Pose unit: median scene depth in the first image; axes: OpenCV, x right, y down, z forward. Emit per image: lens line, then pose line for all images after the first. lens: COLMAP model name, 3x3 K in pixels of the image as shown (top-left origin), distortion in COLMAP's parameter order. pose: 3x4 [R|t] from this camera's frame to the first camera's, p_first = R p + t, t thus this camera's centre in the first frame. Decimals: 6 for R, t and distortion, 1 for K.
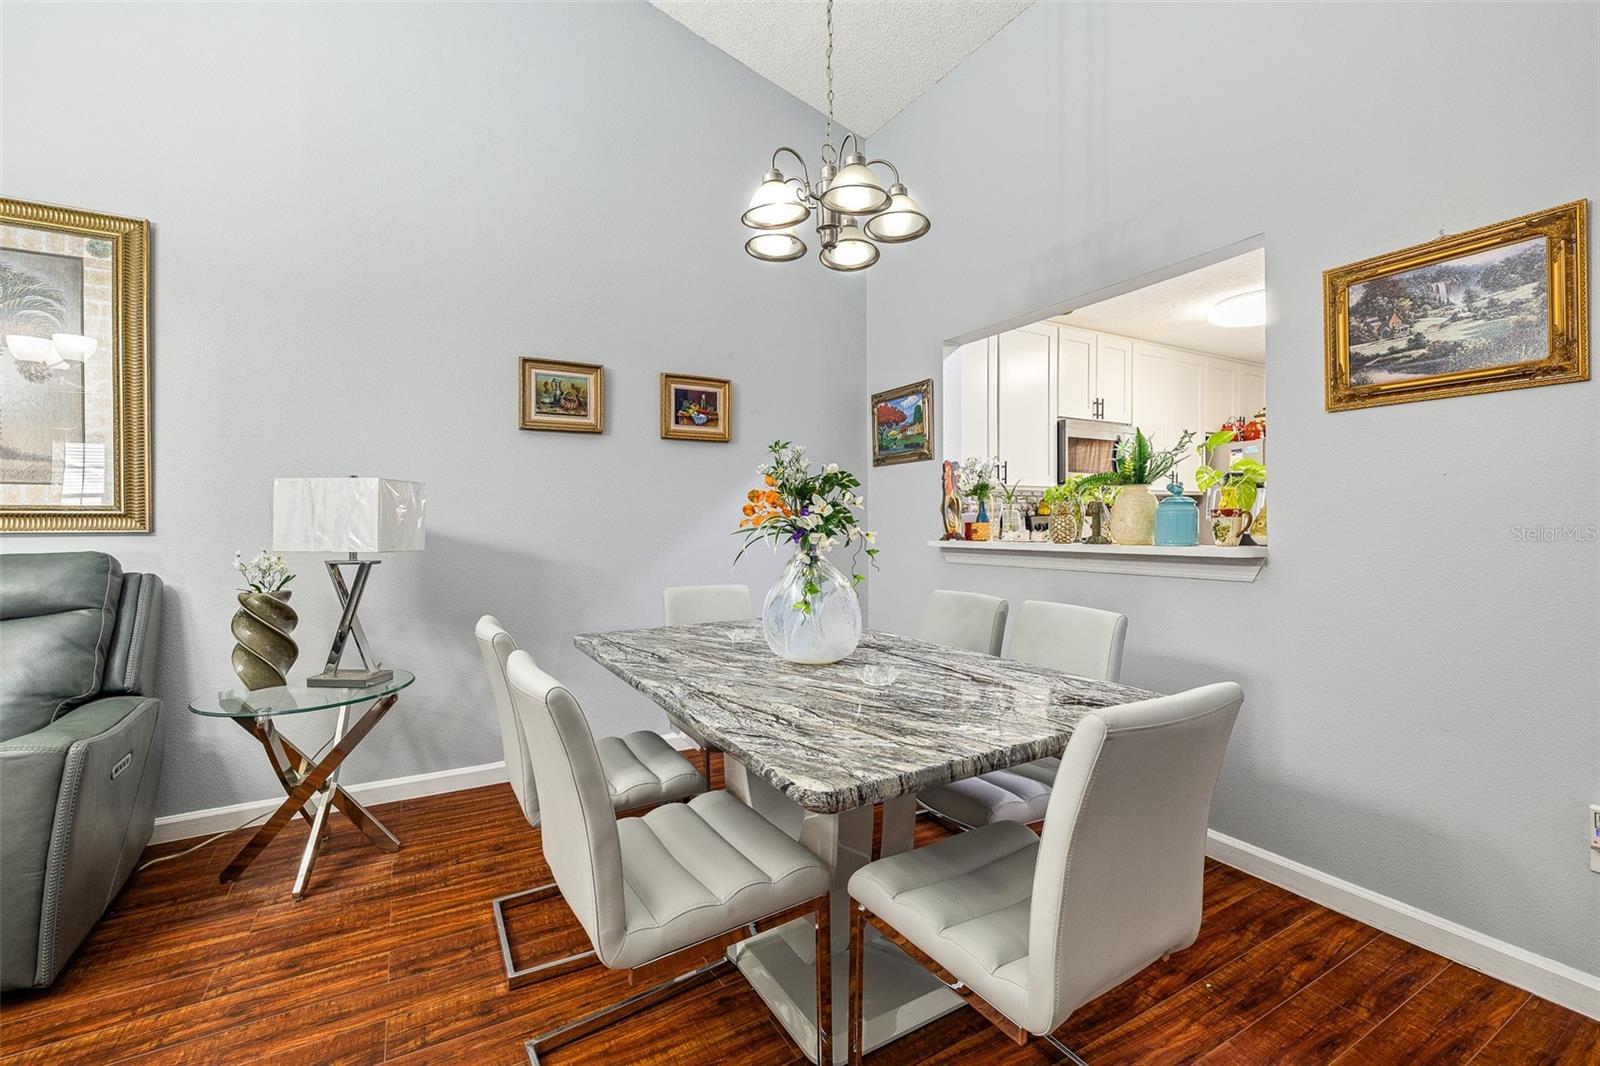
lens RADIAL K [[678.1, 0, 795.7], [0, 678.1, 527.0], [0, 0, 1]] dist [0.001843, 0.000564]
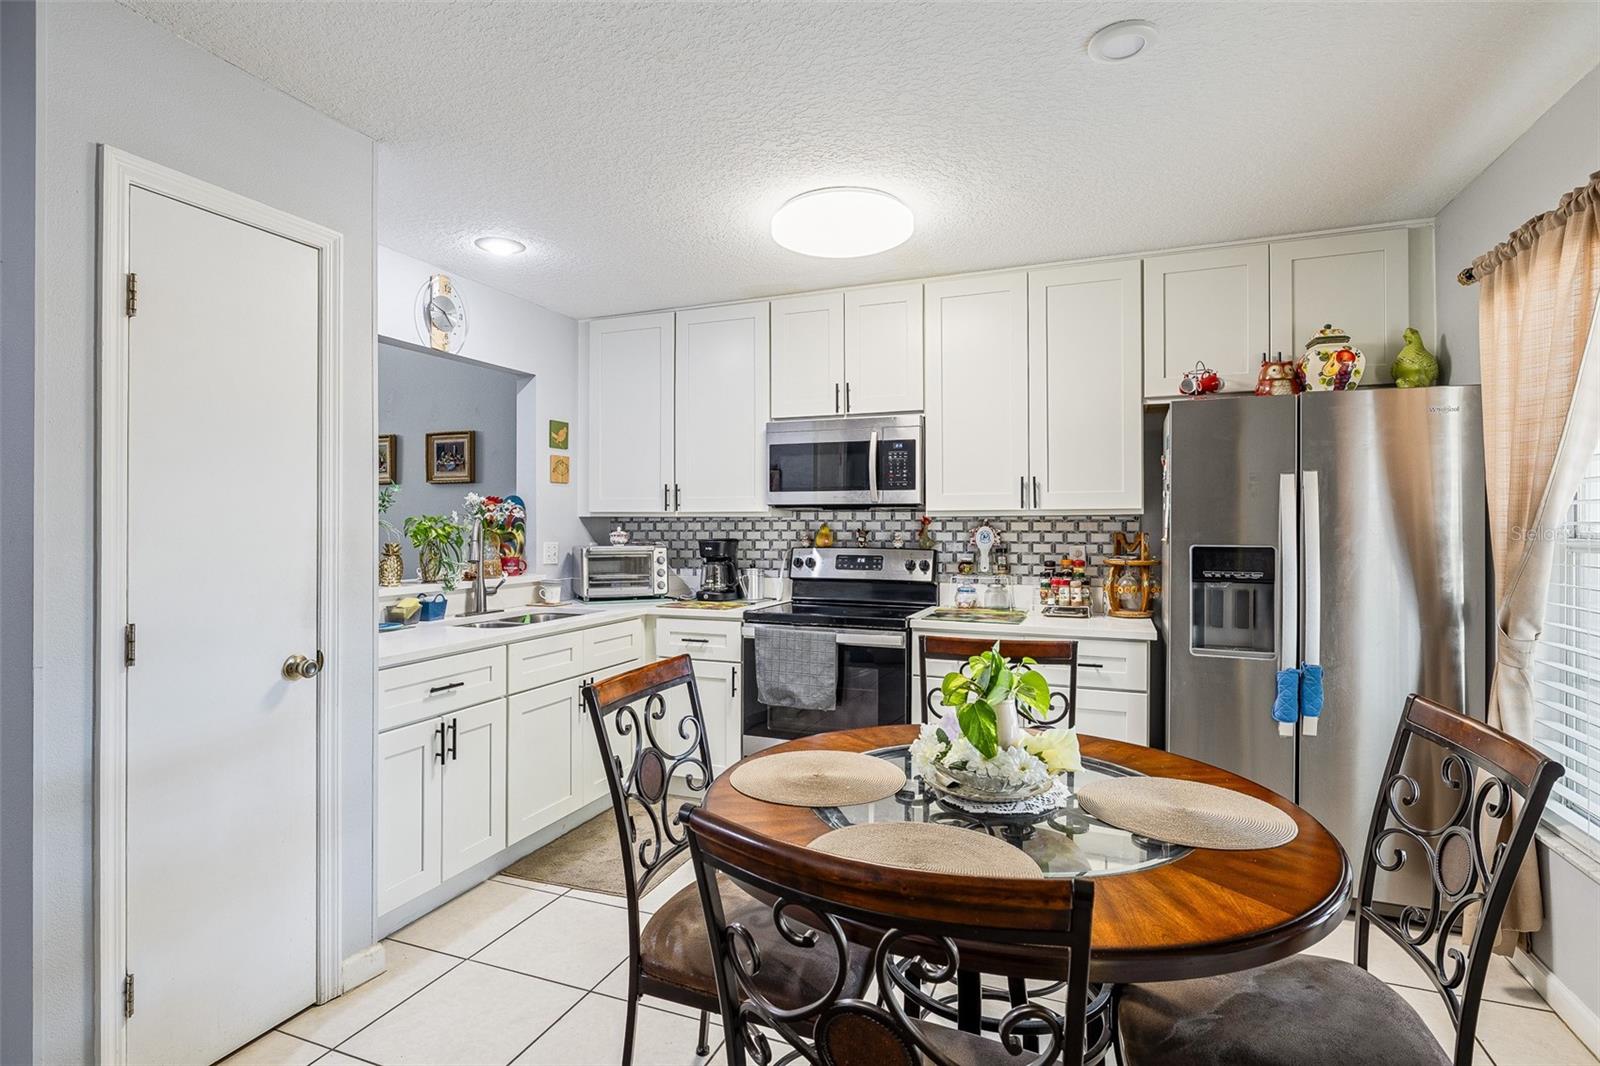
lens RADIAL K [[795.5, 0, 800.6], [0, 795.5, 526.2], [0, 0, 1]] dist [-0.008486, 0.000418]
pose [[0.634045, -0.001892, -0.773294, 2.027831], [-0.011742, 0.999858, -0.012073, -0.050204], [0.773207, 0.016735, 0.633933, 0.813672]]
